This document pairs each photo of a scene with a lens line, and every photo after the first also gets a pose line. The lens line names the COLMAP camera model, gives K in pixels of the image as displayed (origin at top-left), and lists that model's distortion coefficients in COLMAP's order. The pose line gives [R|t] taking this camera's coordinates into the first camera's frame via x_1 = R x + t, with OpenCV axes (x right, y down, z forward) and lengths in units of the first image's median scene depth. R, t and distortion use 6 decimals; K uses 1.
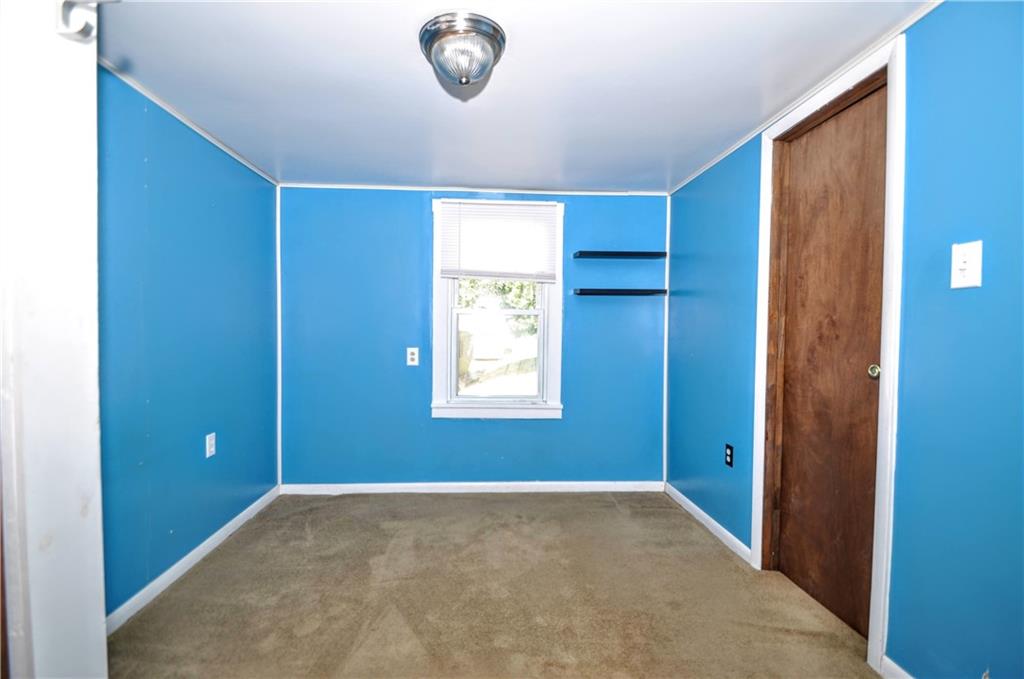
lens RADIAL K [[466.4, 0, 512.0], [0, 466.4, 339.5], [0, 0, 1]] dist [0.002664, 0.000265]
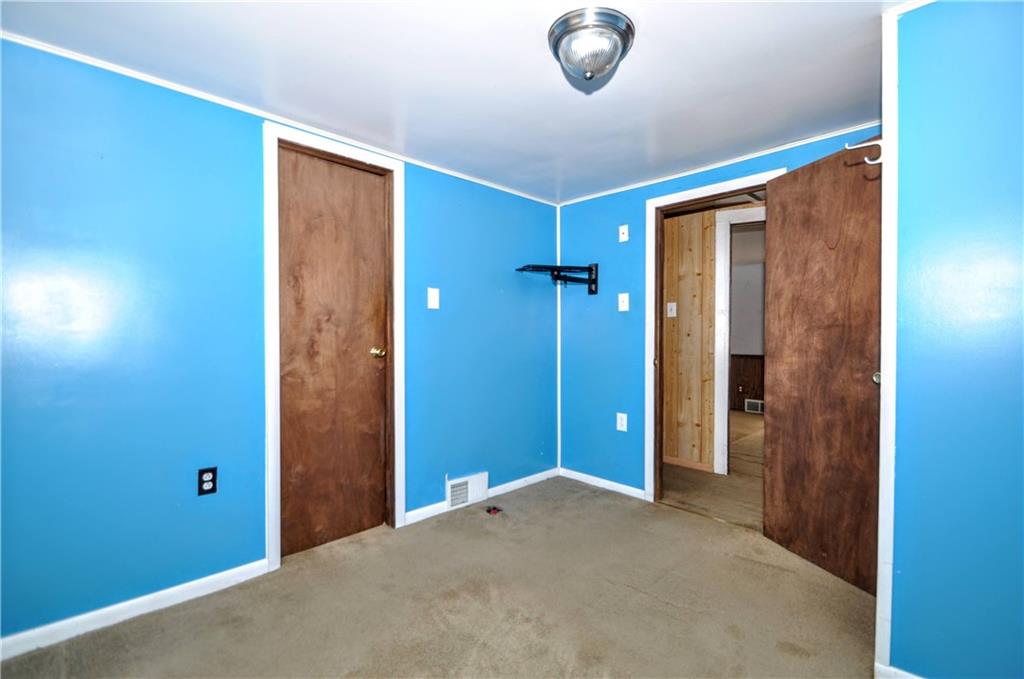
lens RADIAL K [[466.4, 0, 512.0], [0, 466.4, 339.5], [0, 0, 1]] dist [0.002664, 0.000265]
pose [[-0.659530, -0.014326, 0.751542, -0.632069], [0.006361, 0.999676, 0.024638, -0.013710], [-0.751651, 0.021030, -0.659225, 1.506361]]
